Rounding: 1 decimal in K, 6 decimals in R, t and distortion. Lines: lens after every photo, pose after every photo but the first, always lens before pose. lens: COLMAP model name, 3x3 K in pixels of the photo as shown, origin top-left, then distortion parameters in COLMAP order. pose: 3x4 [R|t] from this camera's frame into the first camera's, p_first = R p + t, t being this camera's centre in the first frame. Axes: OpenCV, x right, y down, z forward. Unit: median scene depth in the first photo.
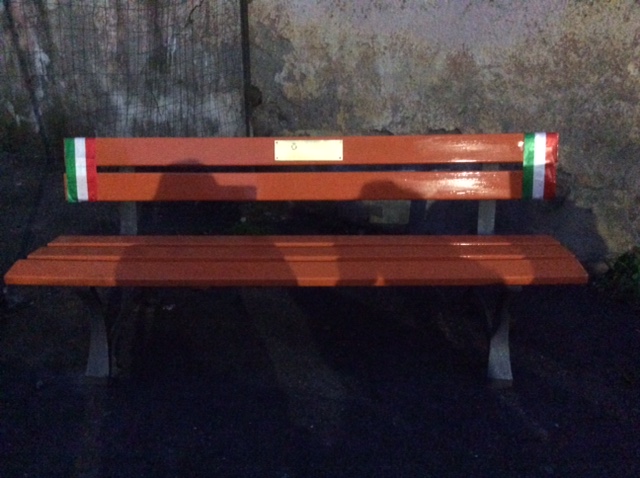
lens RADIAL K [[594.9, 0, 320.8], [0, 594.9, 245.6], [0, 0, 1]] dist [-0.000316, 0.000000]
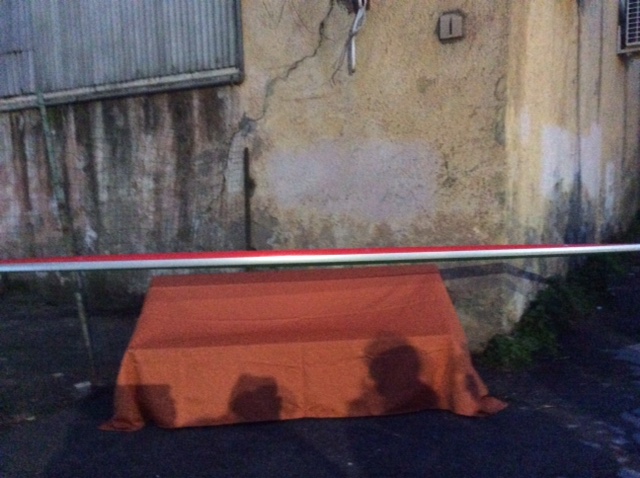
lens RADIAL K [[594.9, 0, 318.5], [0, 594.9, 238.0], [0, 0, 1]] dist [-0.000316, 0.000000]
pose [[0.996526, -0.020389, 0.080743, -0.068208], [0.043699, 0.953382, -0.298584, 0.174745], [-0.070891, 0.301076, 0.950962, -0.479692]]
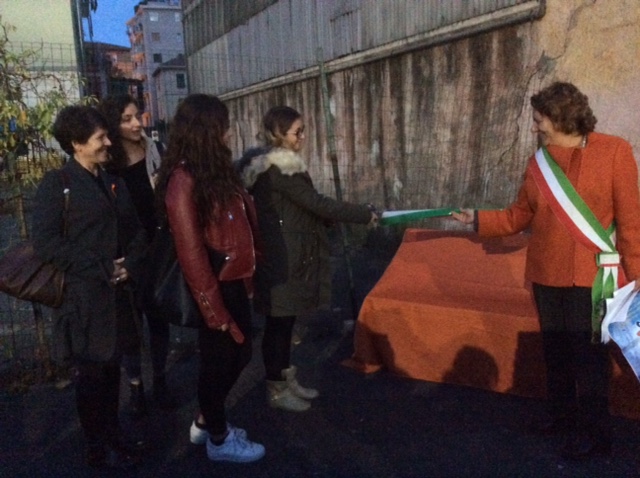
lens RADIAL K [[594.9, 0, 321.7], [0, 594.9, 240.1], [0, 0, 1]] dist [-0.000316, 0.000000]
pose [[0.862255, 0.064628, -0.502334, 0.144681], [-0.177793, 0.967330, -0.180729, 0.146151], [0.474242, 0.245146, 0.845575, -0.376025]]
